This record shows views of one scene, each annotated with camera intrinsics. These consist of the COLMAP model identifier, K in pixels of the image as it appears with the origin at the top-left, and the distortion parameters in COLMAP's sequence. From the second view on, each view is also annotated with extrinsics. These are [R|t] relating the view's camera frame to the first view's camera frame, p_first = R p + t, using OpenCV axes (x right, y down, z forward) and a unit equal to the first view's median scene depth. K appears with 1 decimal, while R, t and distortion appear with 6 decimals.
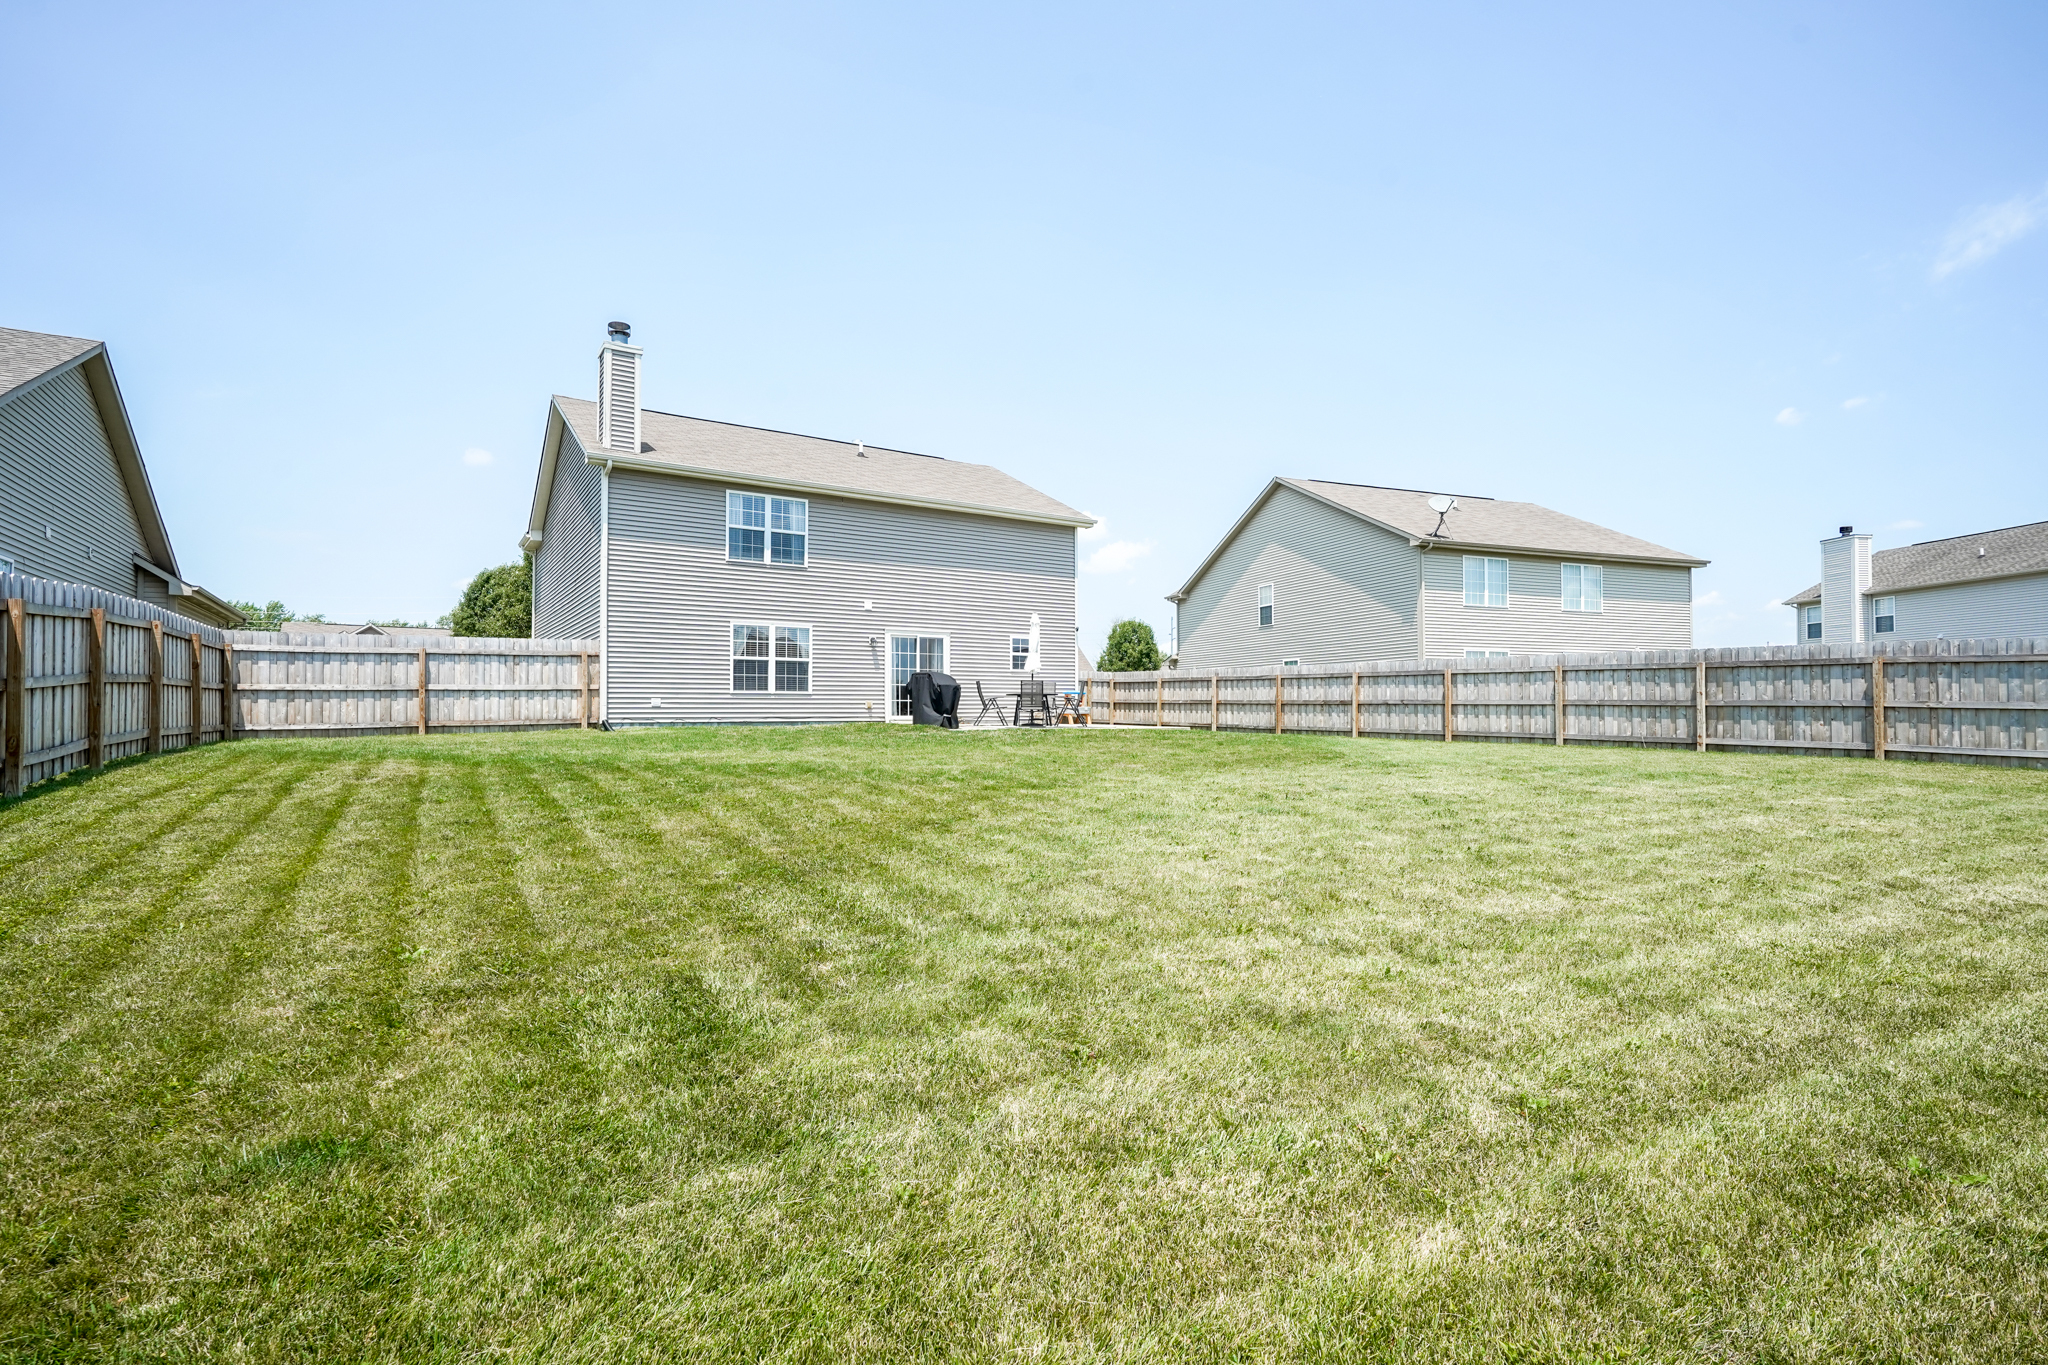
lens RADIAL K [[960.0, 0, 1022.5], [0, 960.0, 720.3], [0, 0, 1]] dist [-0.002310, -0.000026]
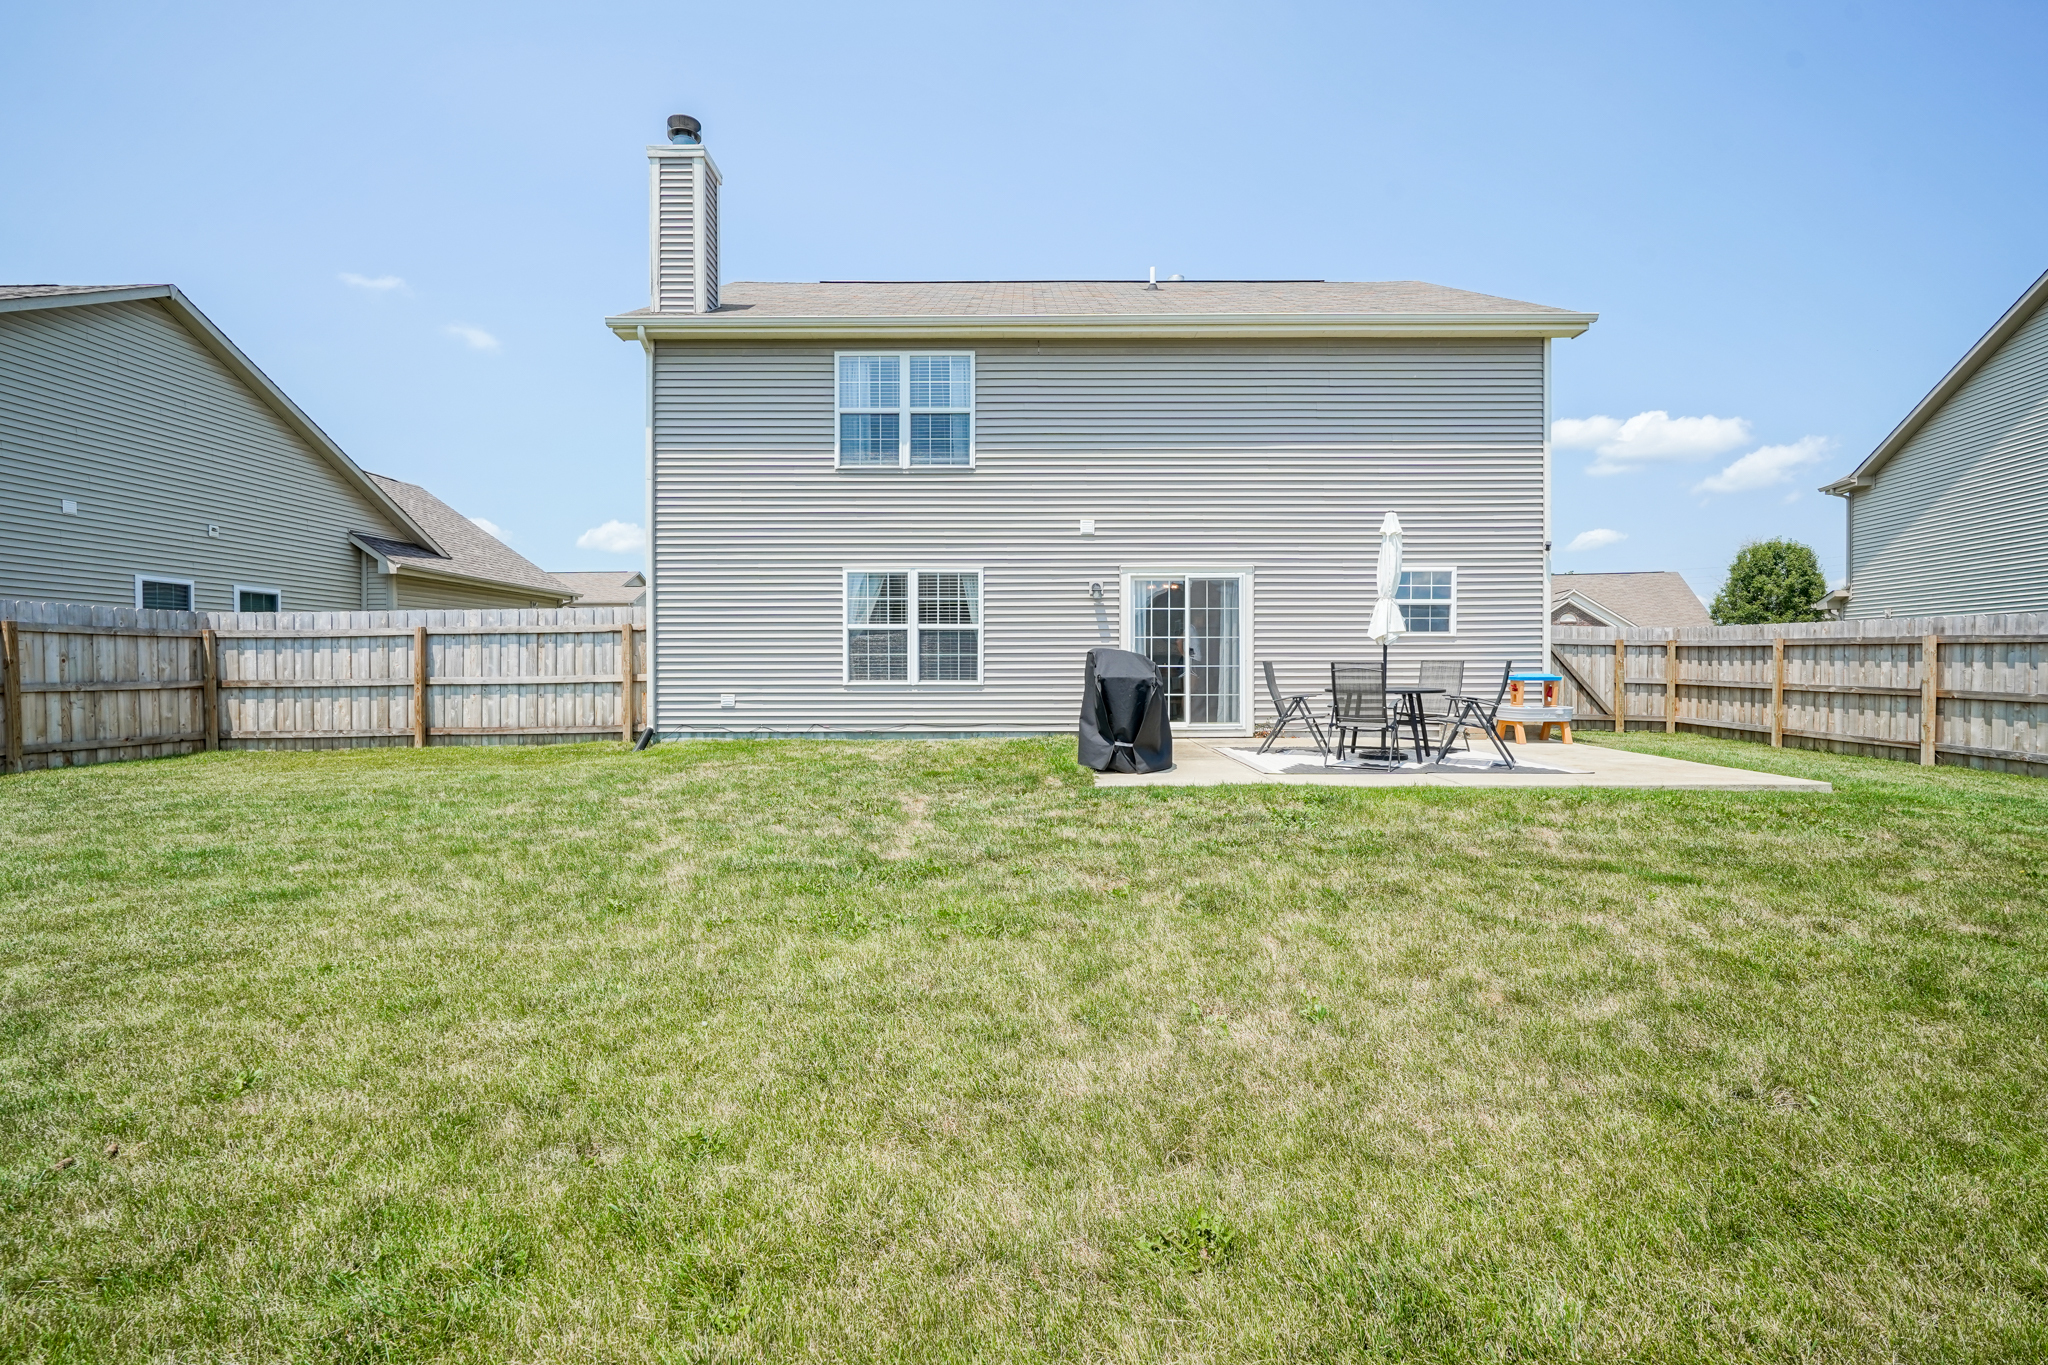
lens RADIAL K [[941.0, 0, 1024.0], [0, 941.0, 682.5], [0, 0, 1]] dist [0.000776, 0.001155]
pose [[0.838376, 0.009350, -0.545012, 0.115535], [-0.003970, 0.999931, 0.011048, -0.035906], [0.545077, -0.007098, 0.838356, 0.546150]]
